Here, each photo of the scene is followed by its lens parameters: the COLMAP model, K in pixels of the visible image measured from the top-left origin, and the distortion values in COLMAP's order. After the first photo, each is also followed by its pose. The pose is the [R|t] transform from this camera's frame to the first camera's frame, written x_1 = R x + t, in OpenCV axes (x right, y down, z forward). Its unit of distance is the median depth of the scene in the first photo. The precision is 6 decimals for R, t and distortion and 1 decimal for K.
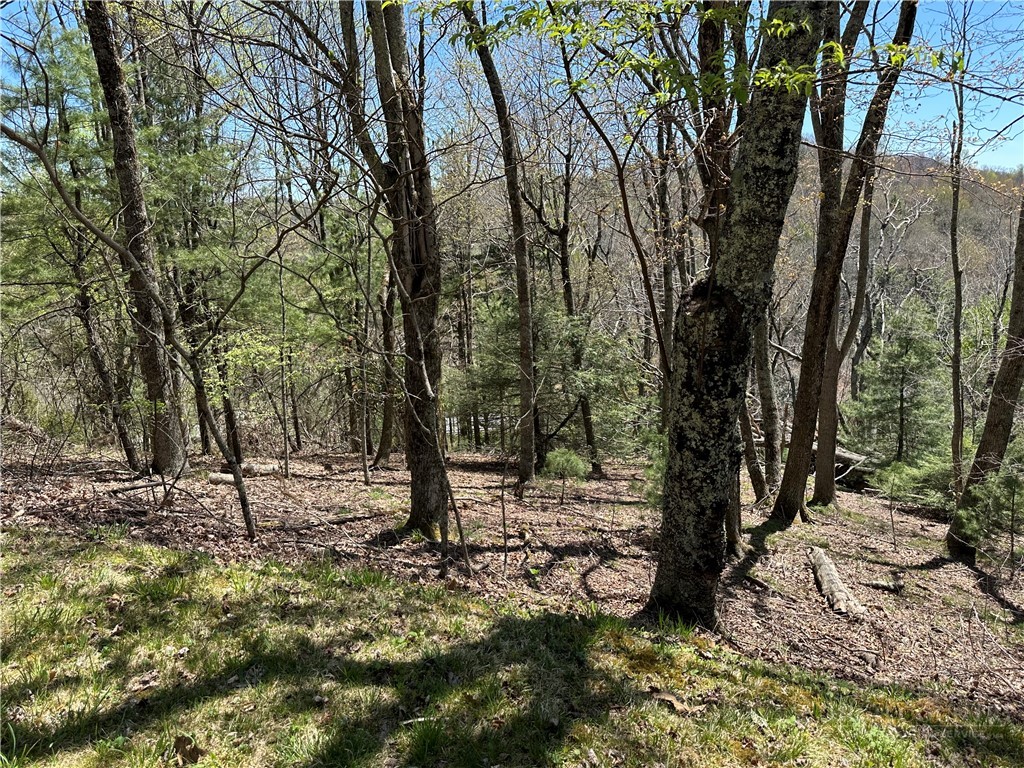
lens RADIAL K [[726.7, 0, 521.9], [0, 726.7, 387.2], [0, 0, 1]] dist [0.088882, -0.085943]
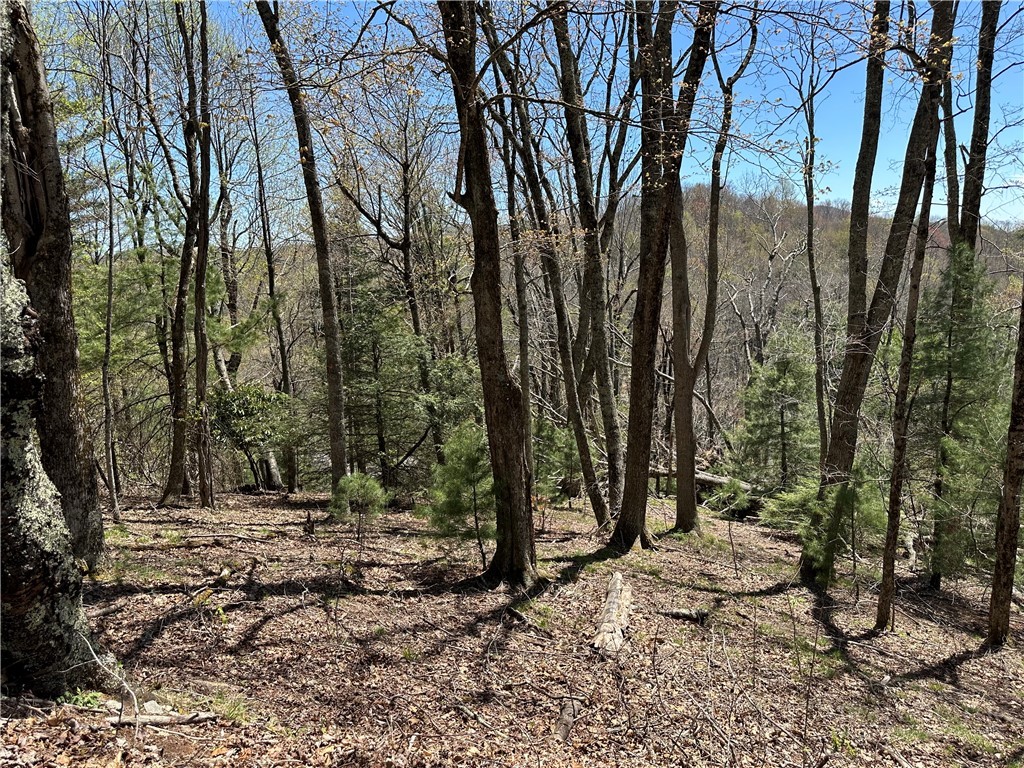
lens RADIAL K [[726.7, 0, 507.5], [0, 726.7, 380.2], [0, 0, 1]] dist [0.088882, -0.085943]
pose [[0.997436, -0.014792, 0.070014, 0.152804], [0.019626, 0.997434, -0.068857, 0.033900], [-0.068816, 0.070054, 0.995167, 0.092354]]
